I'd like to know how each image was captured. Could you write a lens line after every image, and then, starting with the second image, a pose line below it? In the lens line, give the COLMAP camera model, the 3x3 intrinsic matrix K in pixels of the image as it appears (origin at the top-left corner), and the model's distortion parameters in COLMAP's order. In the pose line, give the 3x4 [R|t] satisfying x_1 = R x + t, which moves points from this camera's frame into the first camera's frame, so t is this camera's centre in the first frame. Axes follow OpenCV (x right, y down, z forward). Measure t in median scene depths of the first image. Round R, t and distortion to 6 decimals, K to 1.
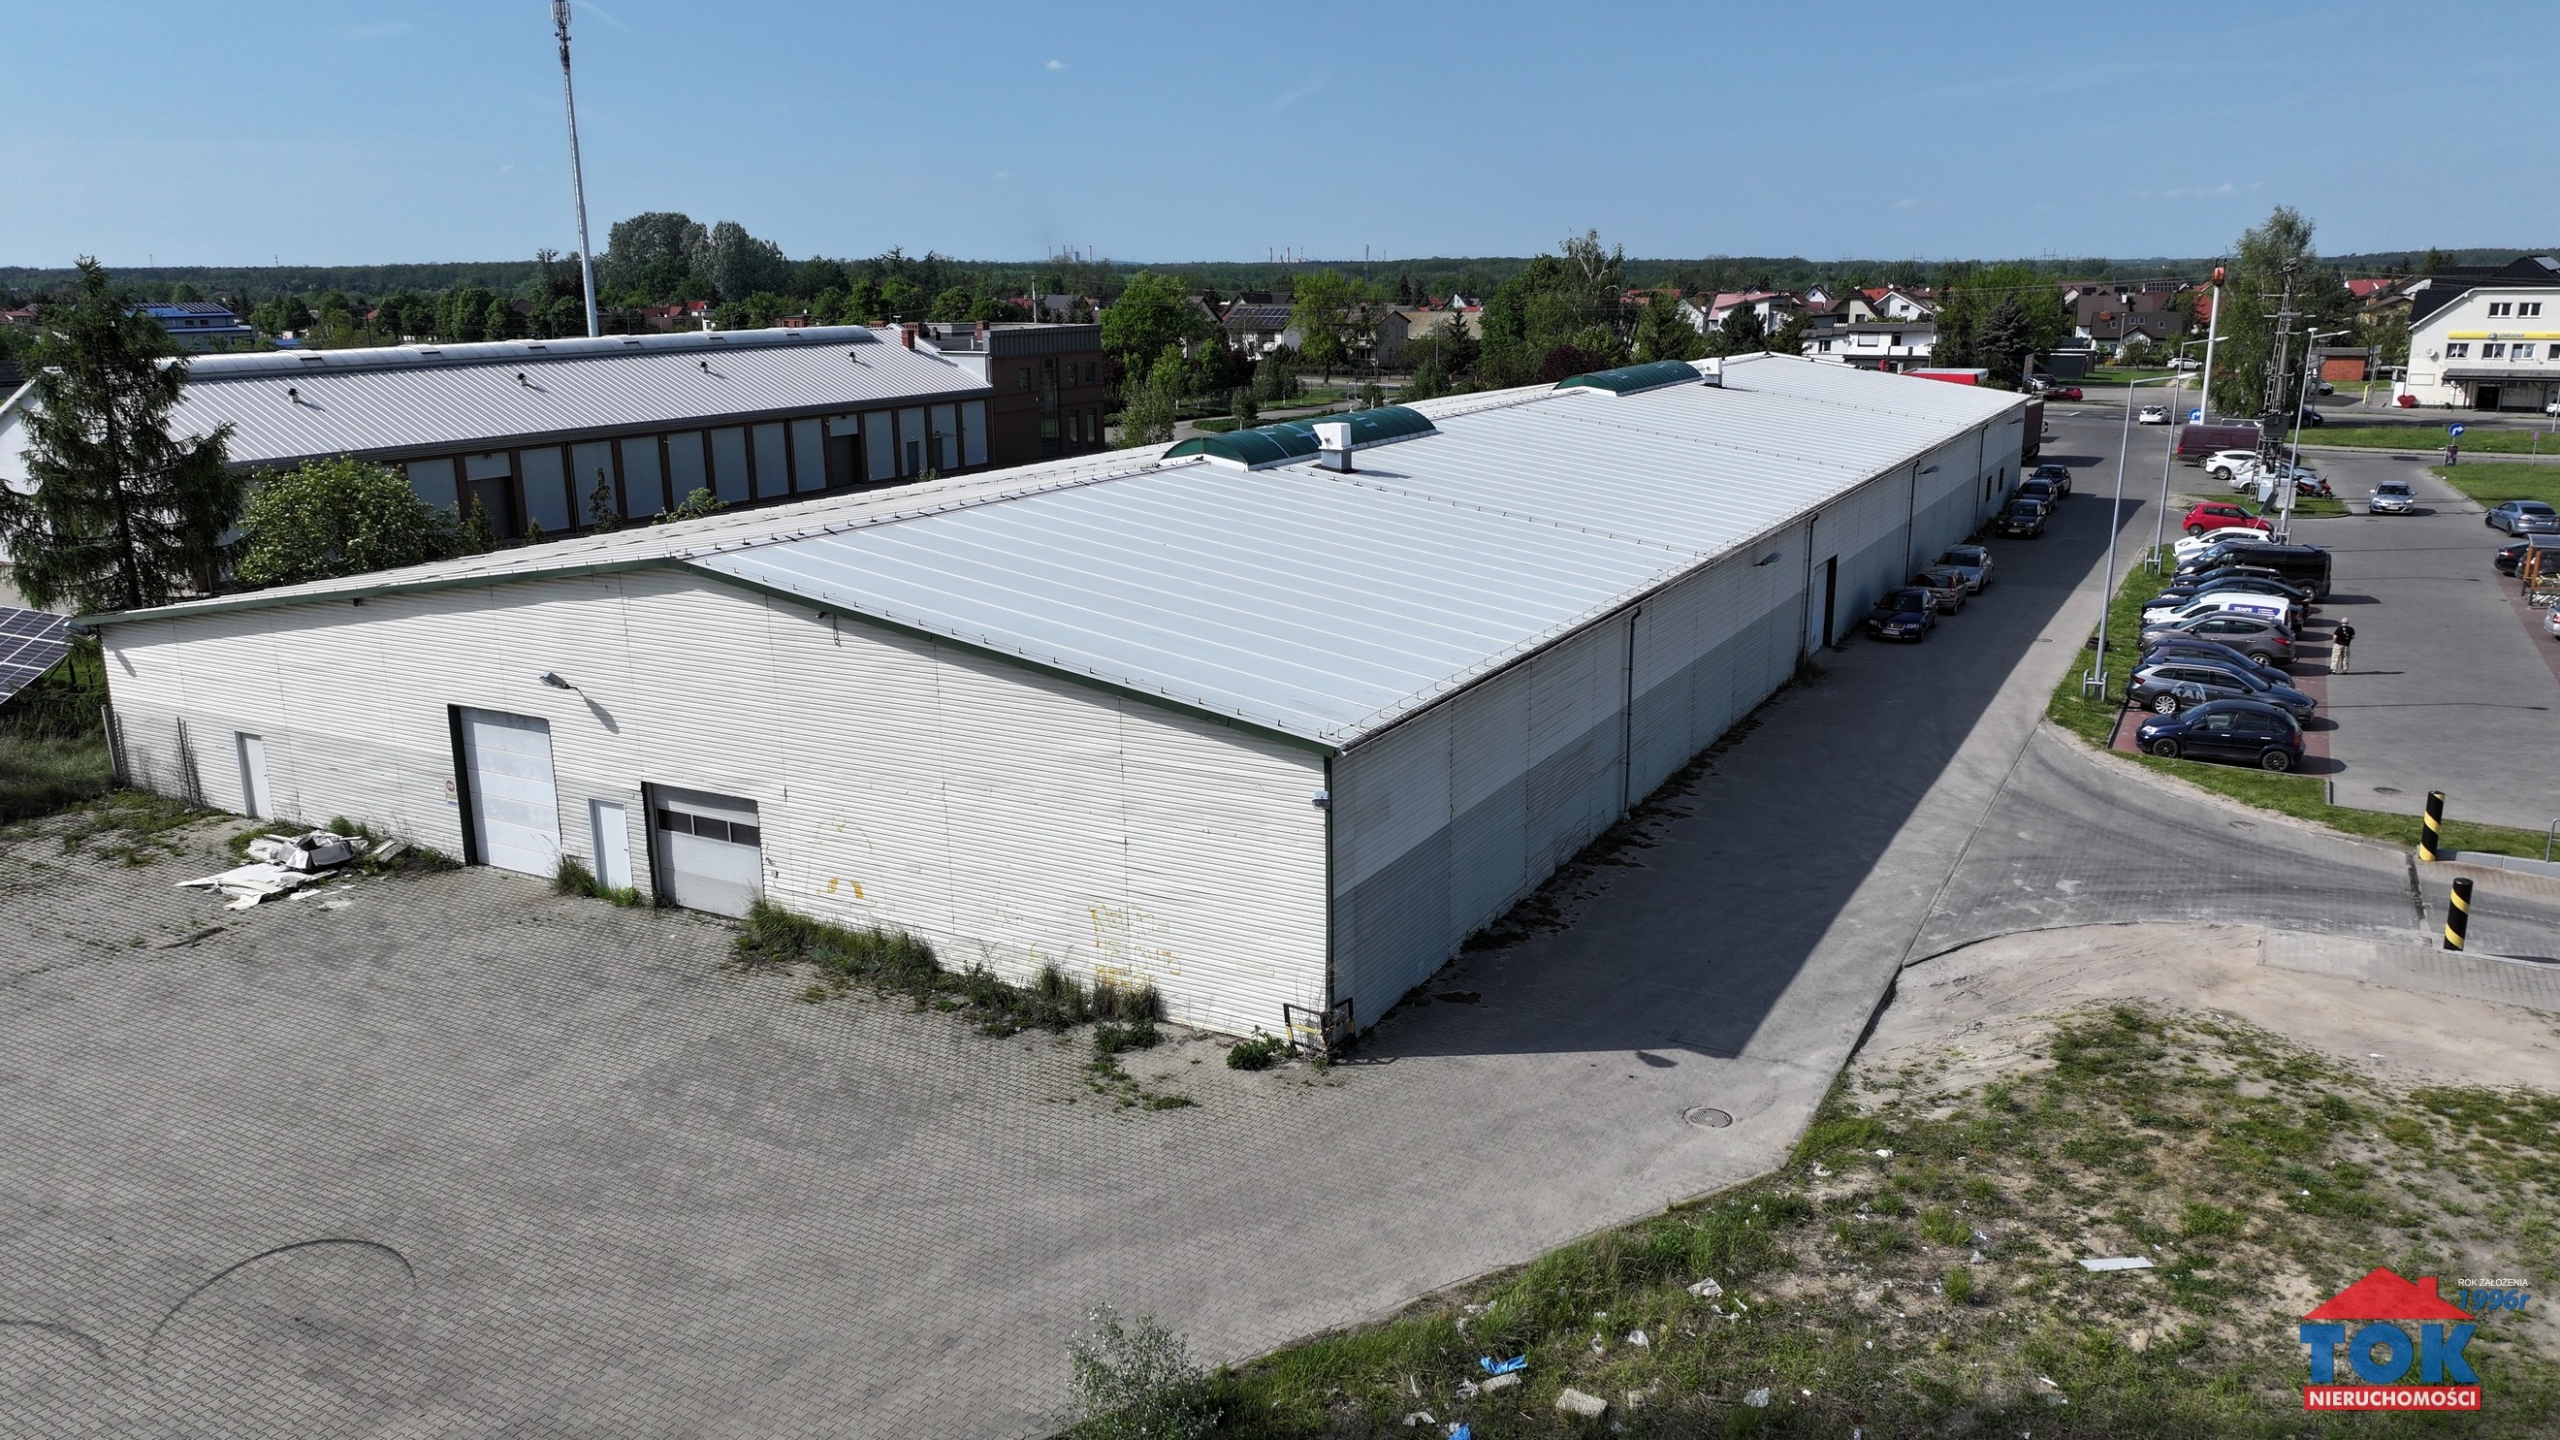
lens RADIAL K [[1799.1, 0, 1283.3], [0, 1799.1, 715.1], [0, 0, 1]] dist [0.003658, 0.010215]
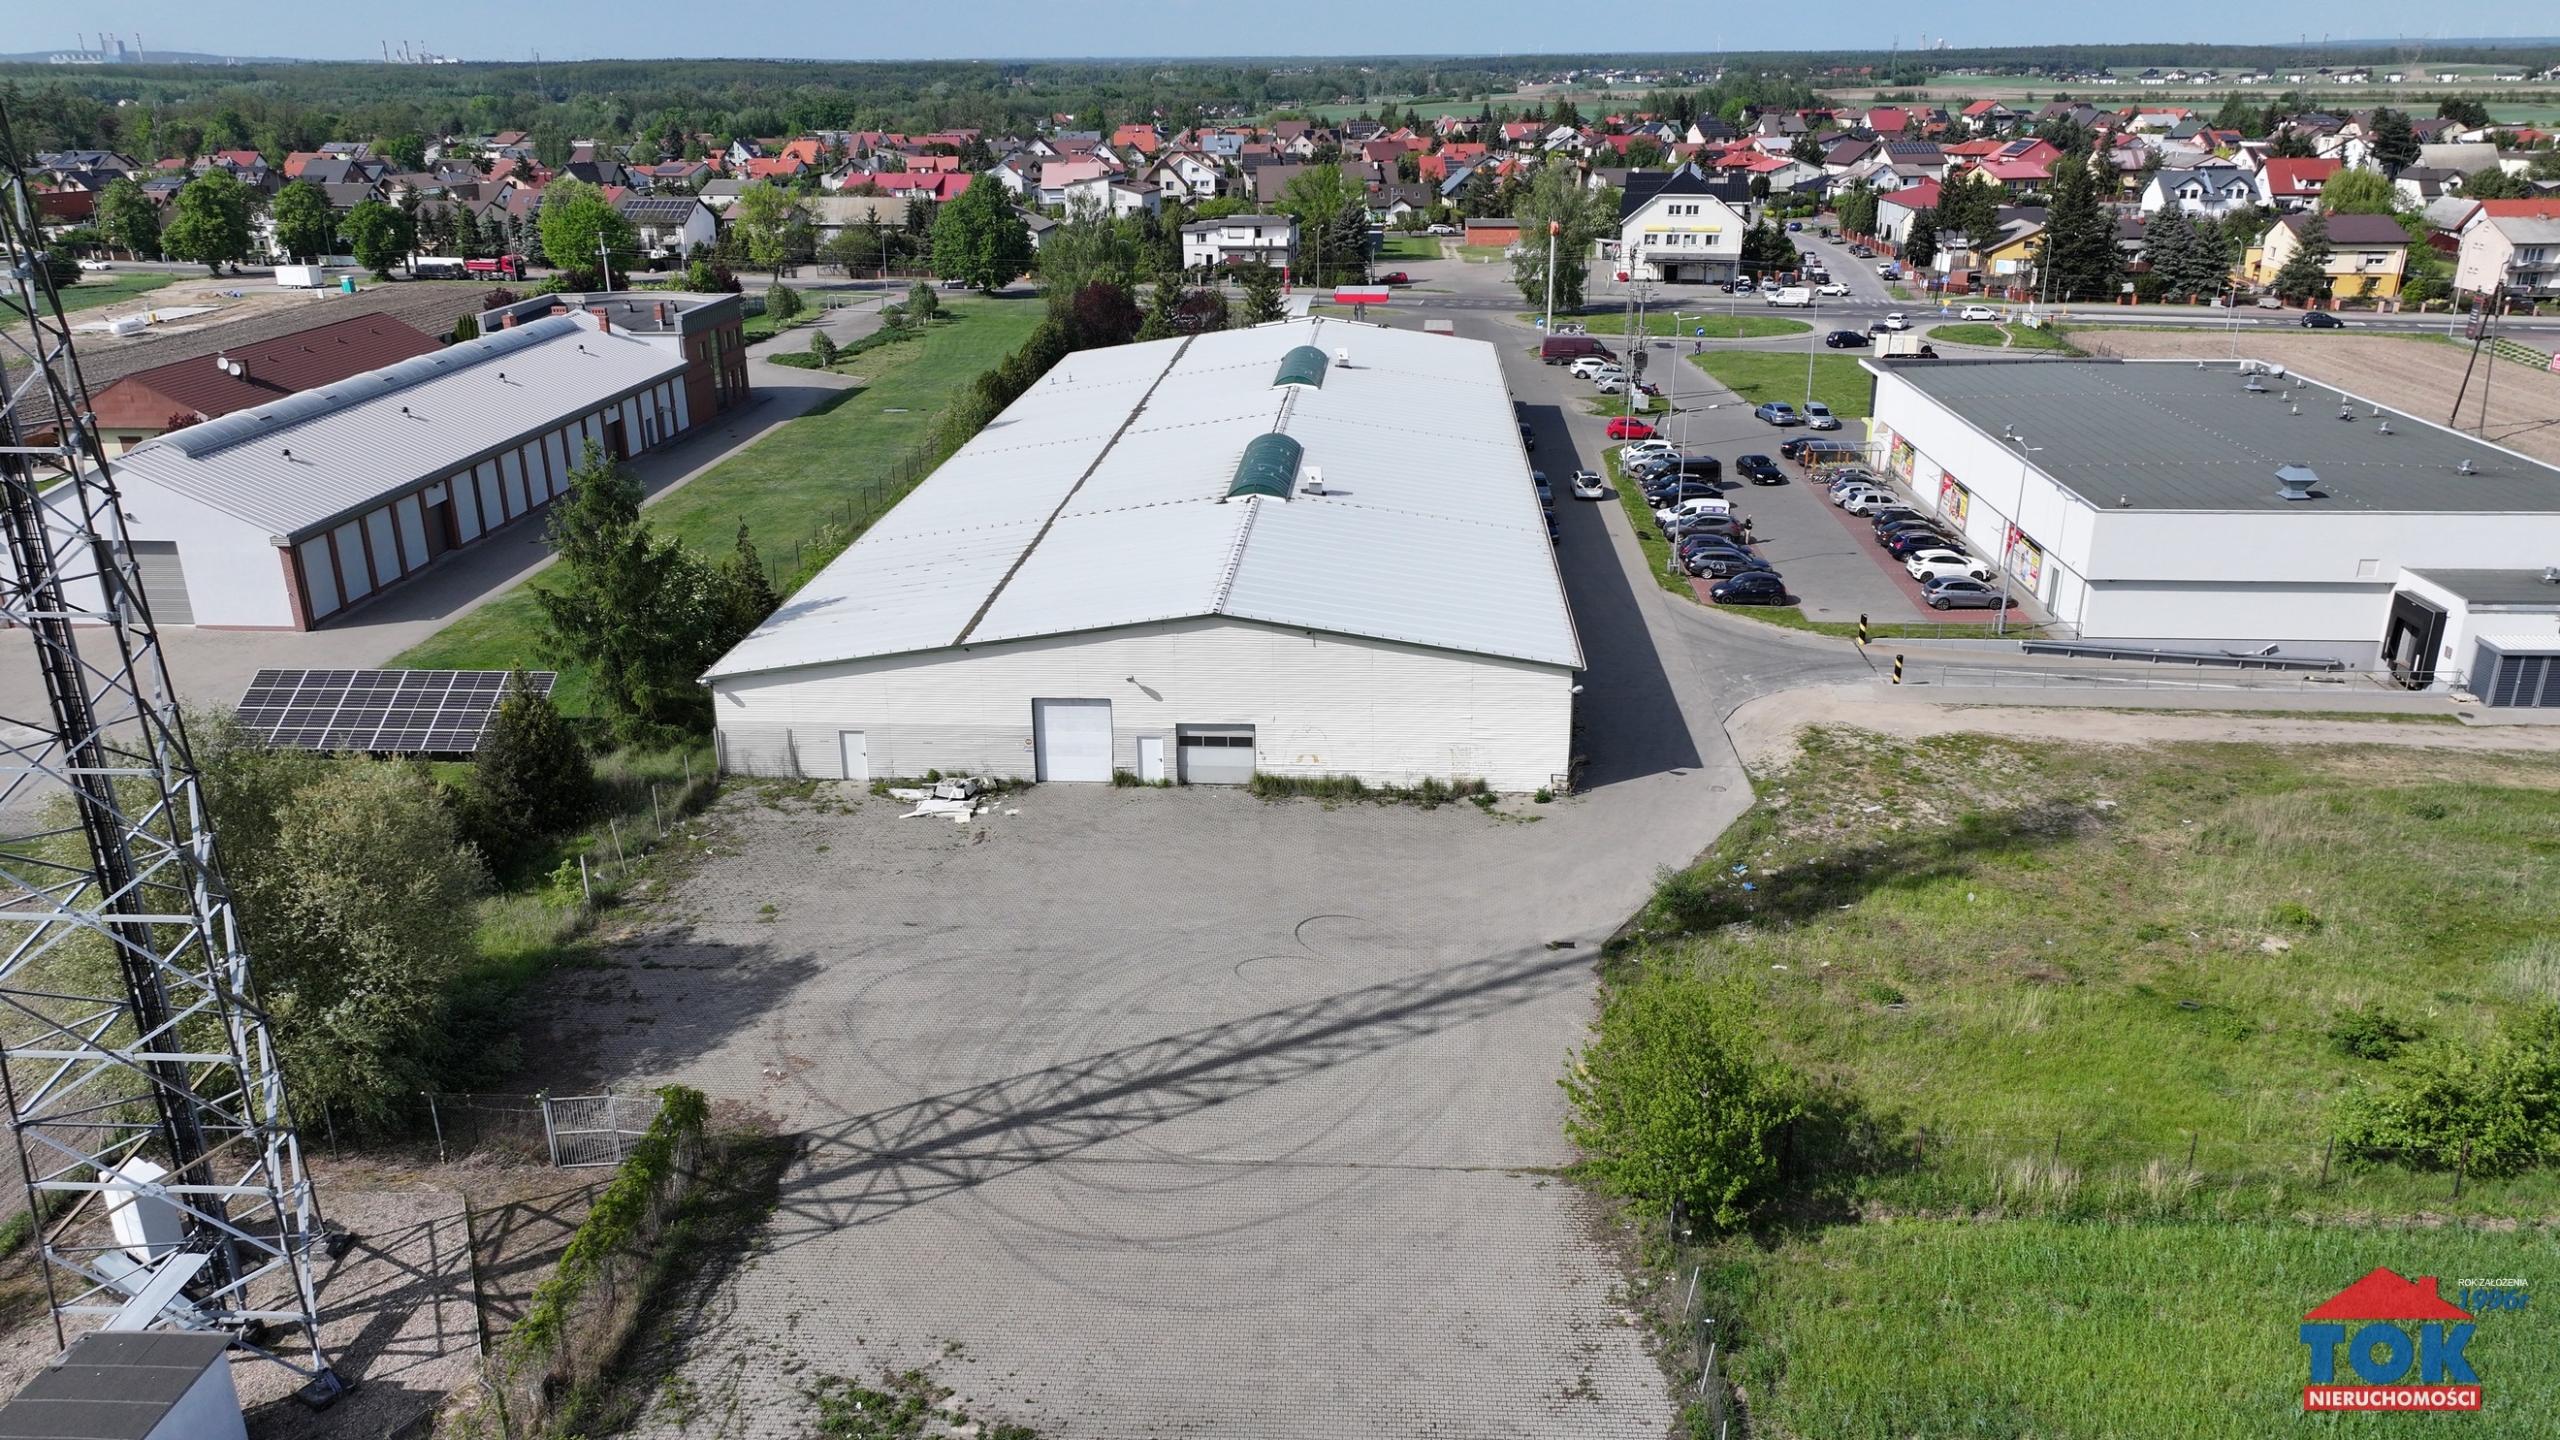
lens RADIAL K [[1799.1, 0, 1283.3], [0, 1799.1, 715.1], [0, 0, 1]] dist [0.003658, 0.010215]
pose [[0.906142, -0.143146, 0.398016, -1.009620], [0.100720, 0.986948, 0.125652, -0.203575], [-0.410807, -0.073770, 0.908733, -0.821866]]
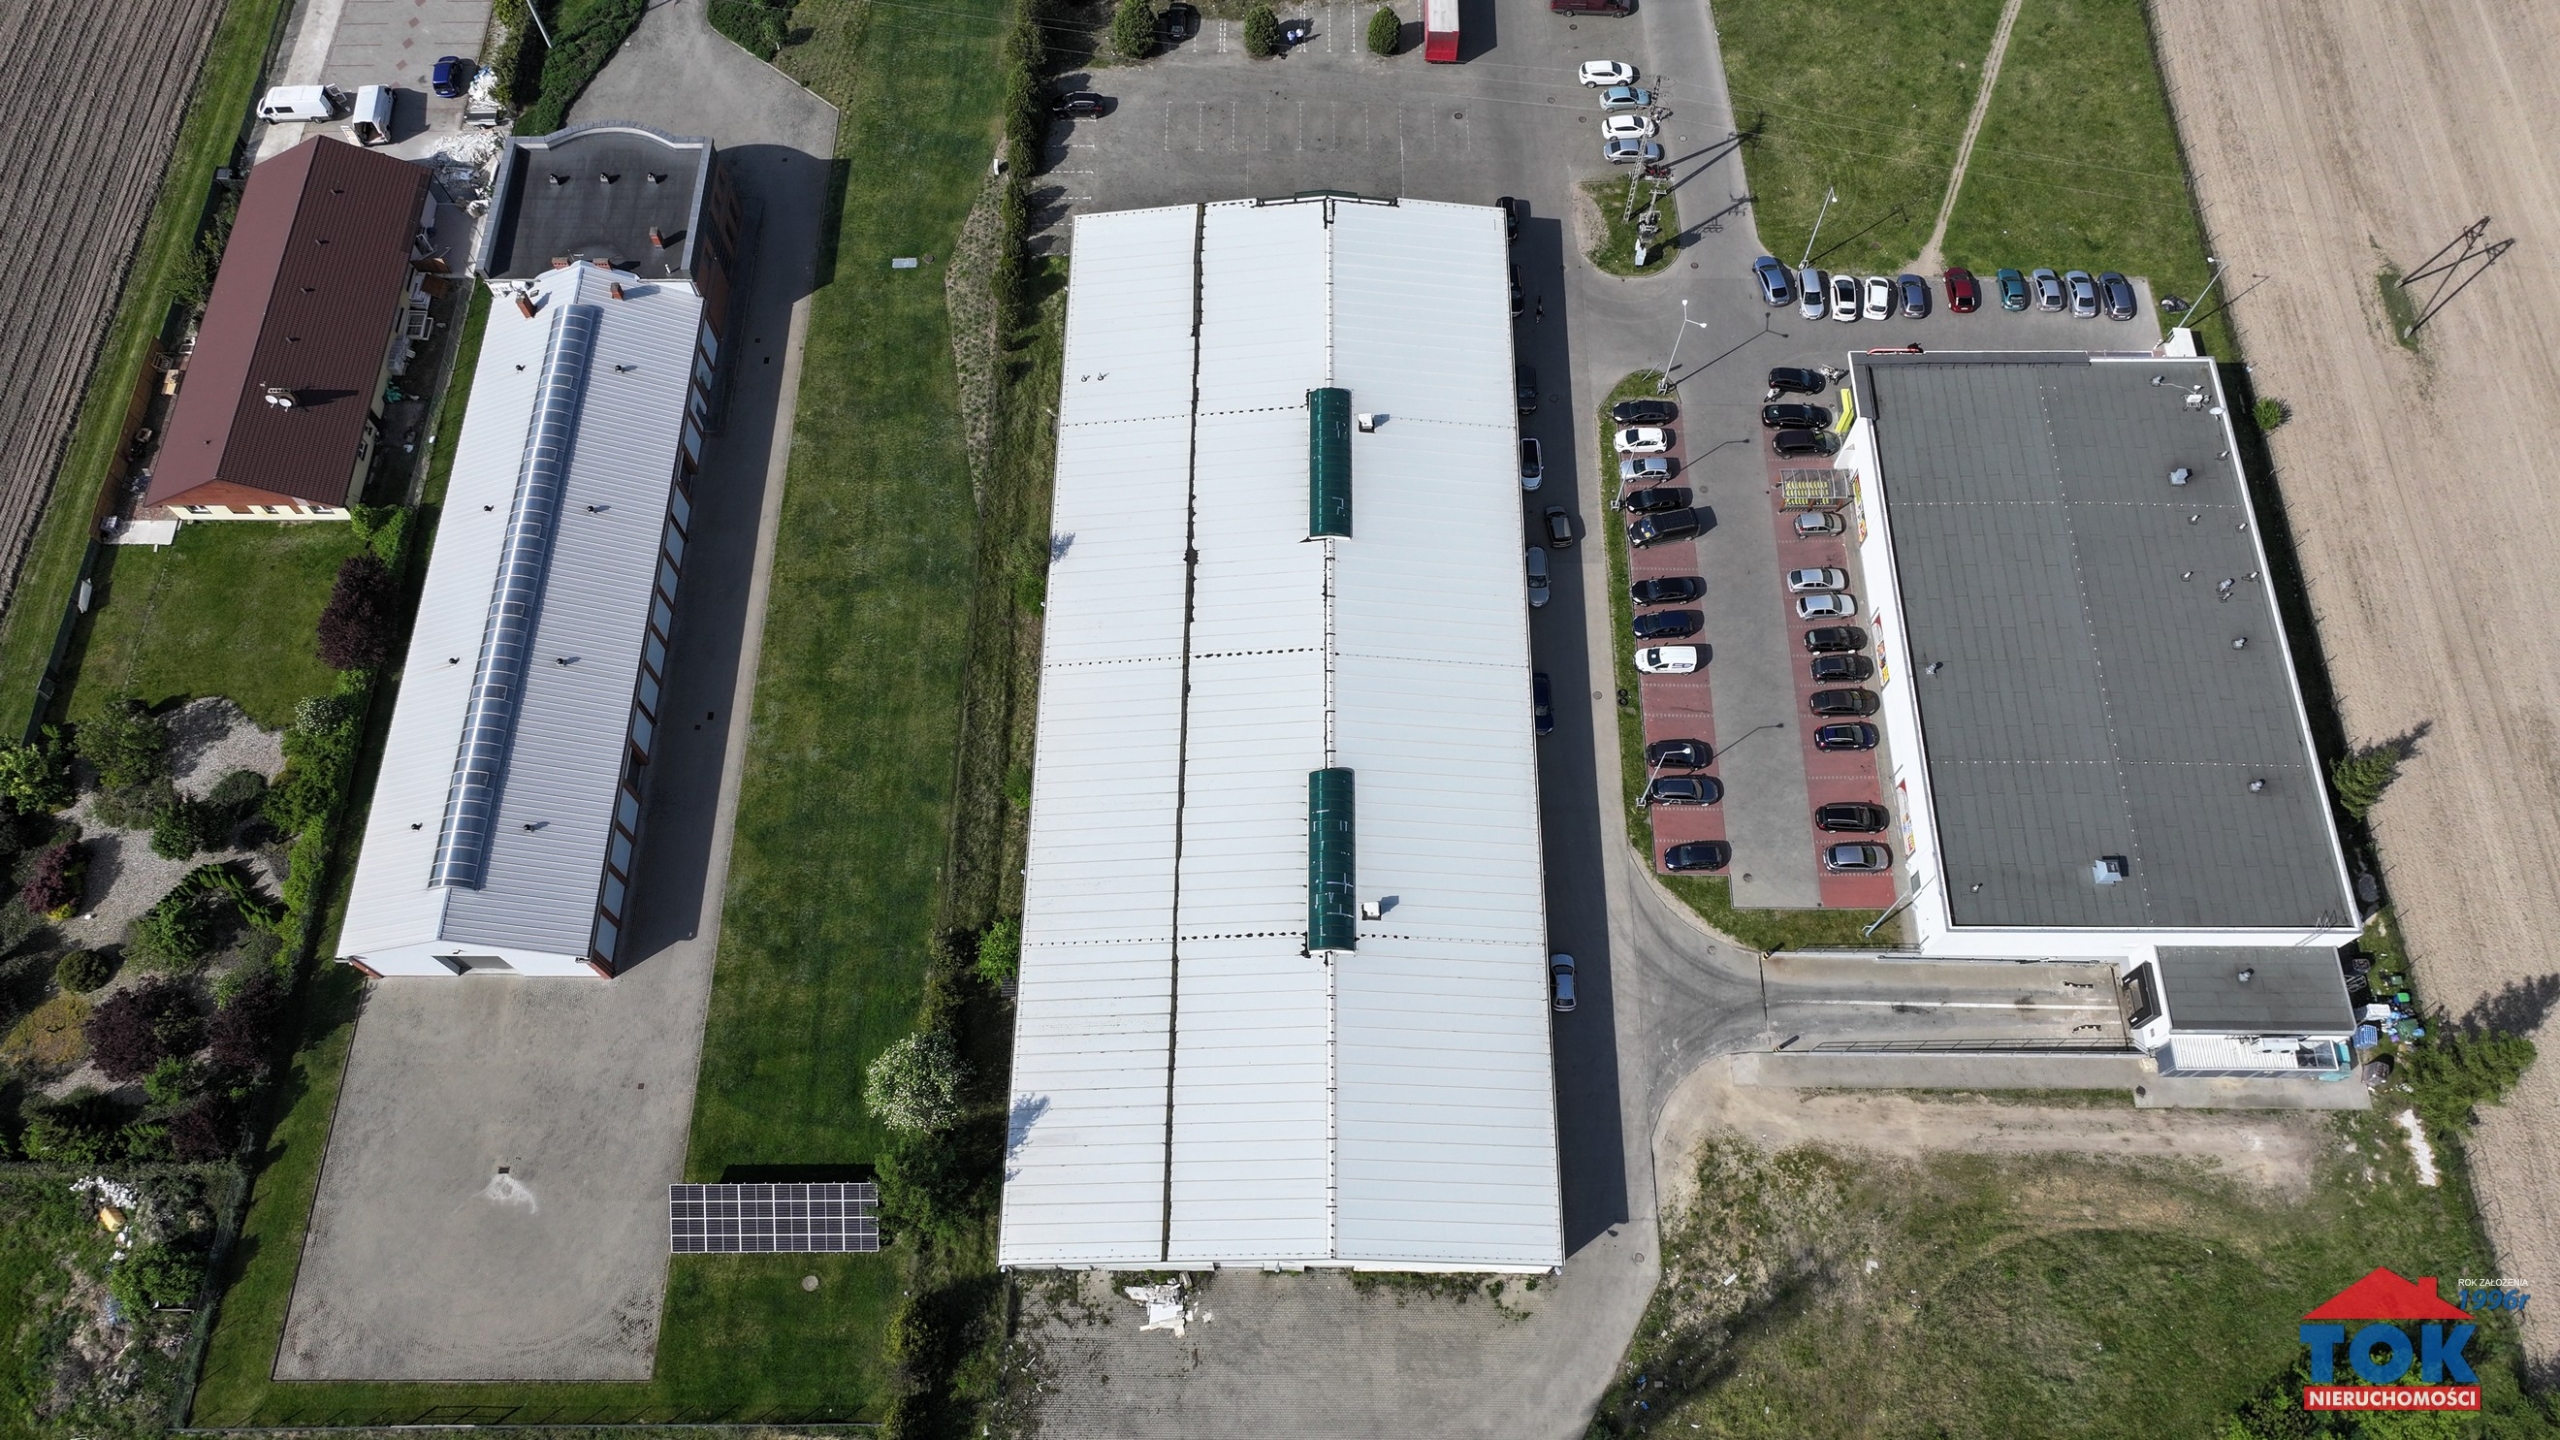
lens RADIAL K [[1799.1, 0, 1283.3], [0, 1799.1, 715.1], [0, 0, 1]] dist [0.003658, 0.010215]
pose [[0.879491, -0.427878, 0.208365, -0.616768], [0.110430, 0.609344, 0.785178, -2.939347], [-0.462926, -0.667548, 0.583163, -0.166412]]
